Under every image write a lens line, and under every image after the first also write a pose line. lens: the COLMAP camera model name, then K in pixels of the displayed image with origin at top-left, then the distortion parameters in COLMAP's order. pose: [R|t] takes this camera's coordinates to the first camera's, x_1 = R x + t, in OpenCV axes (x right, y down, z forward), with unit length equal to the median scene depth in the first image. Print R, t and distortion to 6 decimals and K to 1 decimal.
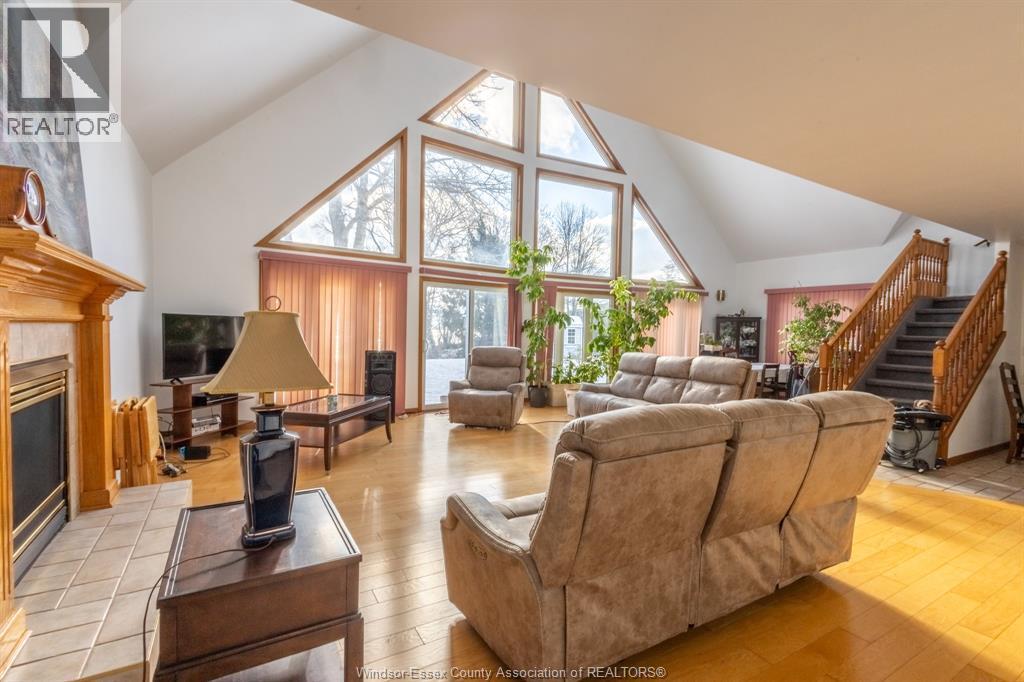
lens RADIAL K [[472.2, 0, 514.2], [0, 472.2, 343.1], [0, 0, 1]] dist [0.007541, 0.000467]
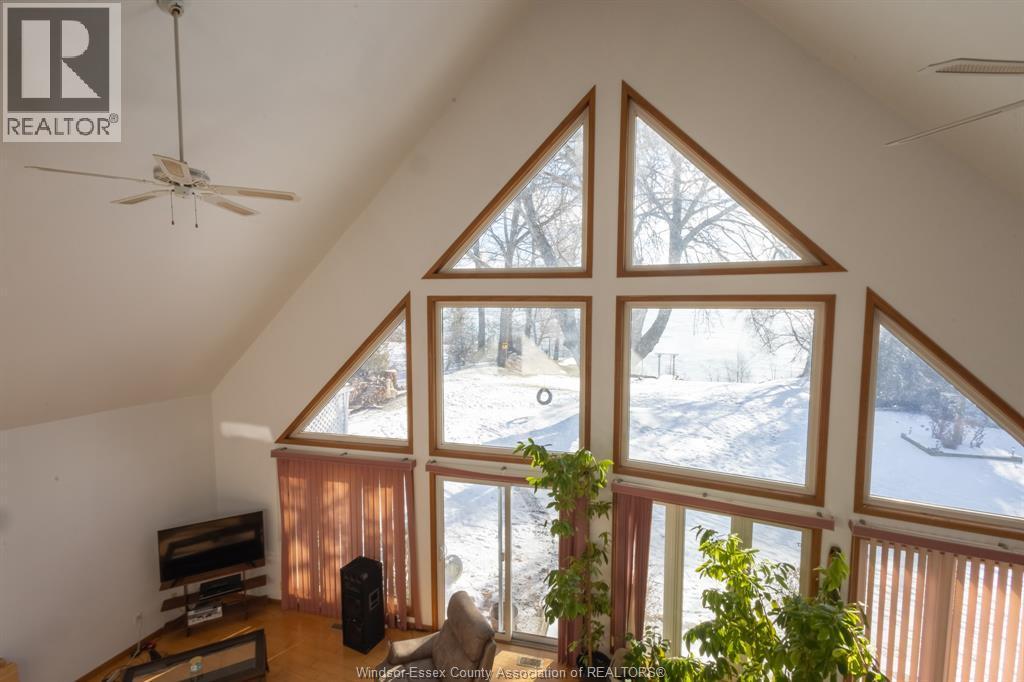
lens RADIAL K [[472.2, 0, 514.2], [0, 472.2, 343.1], [0, 0, 1]] dist [0.007541, 0.000467]
pose [[0.619880, 0.043014, -0.783517, 0.473487], [-0.008514, 0.998806, 0.048097, -0.369919], [0.784651, -0.023143, 0.619506, 0.576559]]
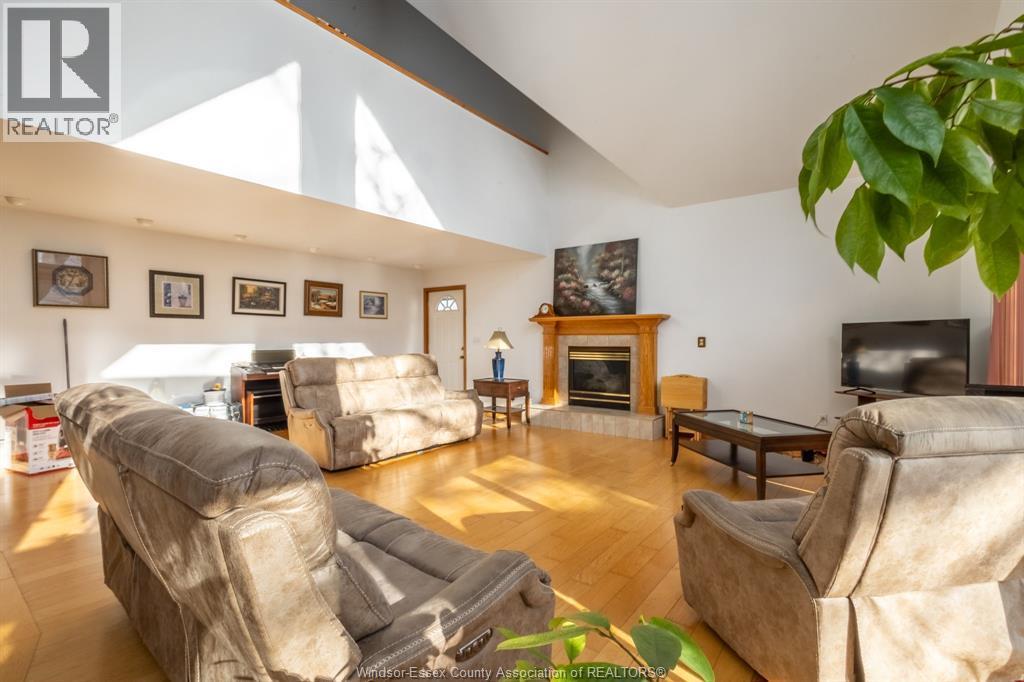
lens RADIAL K [[472.2, 0, 514.2], [0, 472.2, 343.1], [0, 0, 1]] dist [0.007541, 0.000467]
pose [[-0.928680, -0.019227, -0.370383, 0.198284], [-0.031244, 0.999161, 0.026472, -0.014126], [0.369563, 0.036157, -0.928502, 1.015632]]
